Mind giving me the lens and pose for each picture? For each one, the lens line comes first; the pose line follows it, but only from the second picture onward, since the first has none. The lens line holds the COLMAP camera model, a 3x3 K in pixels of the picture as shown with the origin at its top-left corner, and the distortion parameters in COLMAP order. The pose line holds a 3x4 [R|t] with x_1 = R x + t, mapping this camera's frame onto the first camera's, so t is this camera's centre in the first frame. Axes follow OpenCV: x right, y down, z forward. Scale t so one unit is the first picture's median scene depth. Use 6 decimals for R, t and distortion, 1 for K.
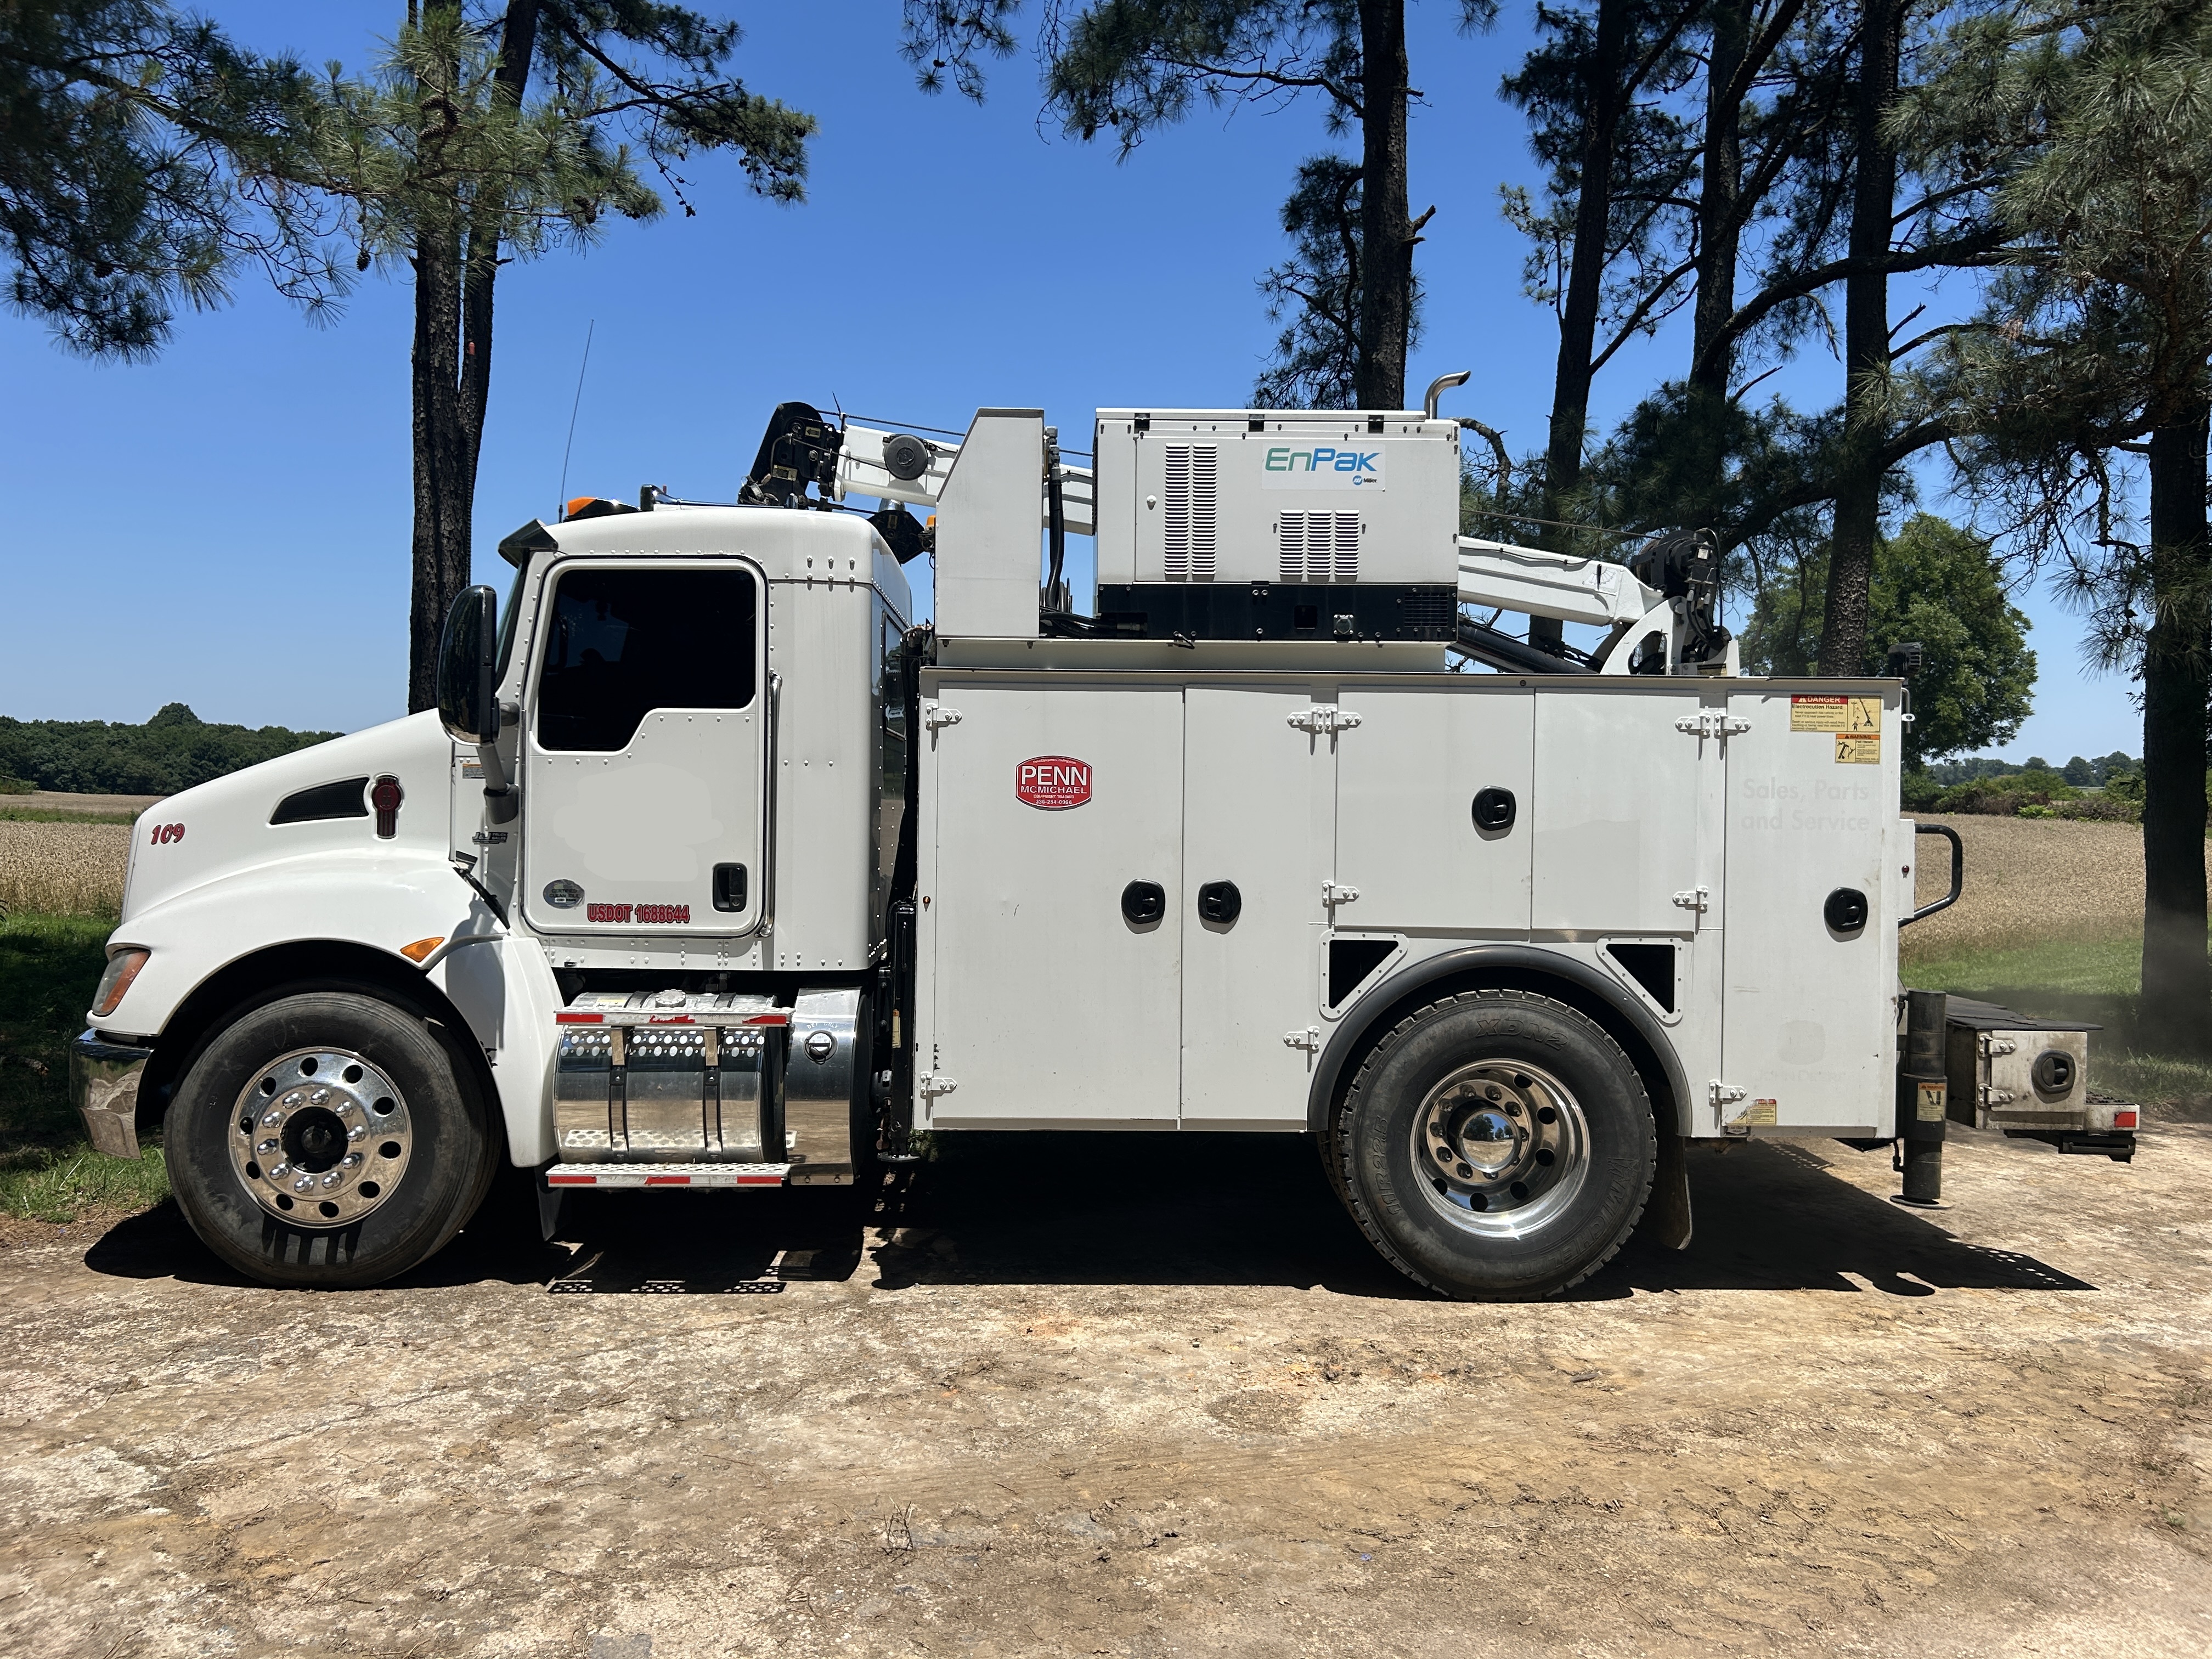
lens RADIAL K [[1679.1, 0, 1091.0], [0, 1679.1, 815.0], [0, 0, 1]] dist [0.044776, -0.047727]
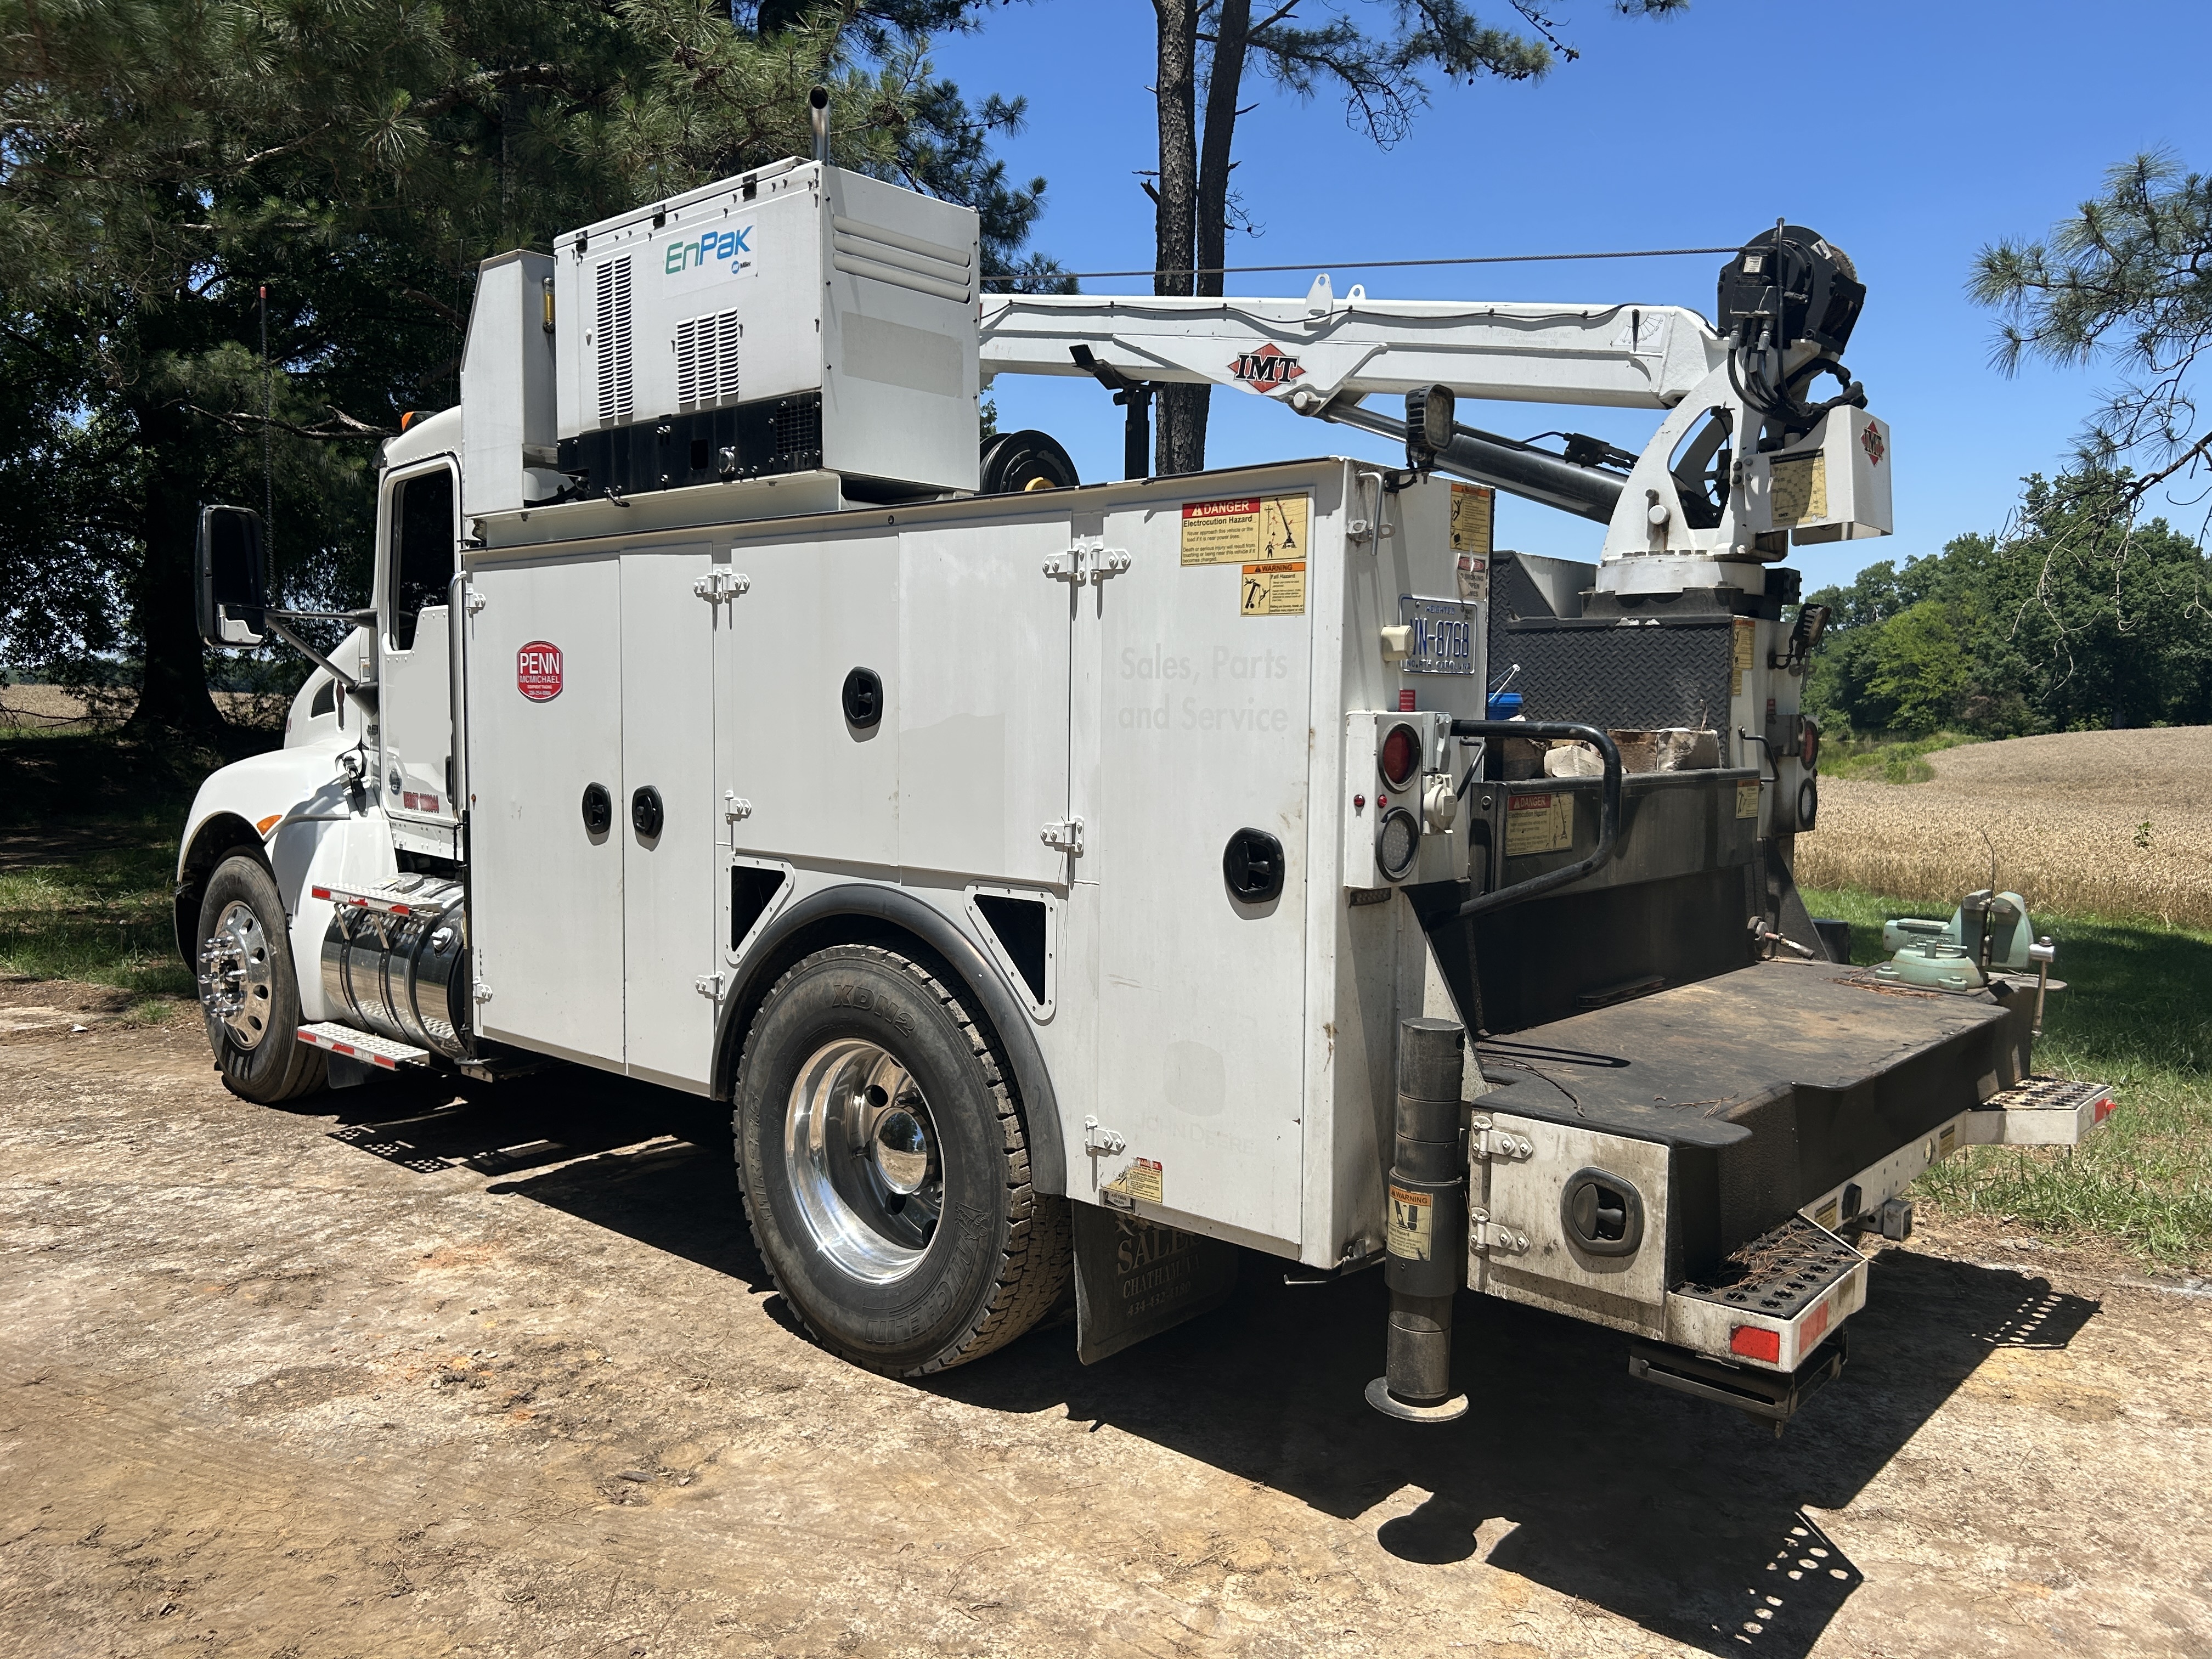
lens RADIAL K [[1679.1, 0, 1100.9], [0, 1679.1, 821.0], [0, 0, 1]] dist [0.044776, -0.047727]
pose [[0.724811, 0.043900, -0.687548, 0.817173], [-0.004589, 0.998253, 0.058901, 0.006359], [0.688933, -0.039537, 0.723746, 0.549137]]
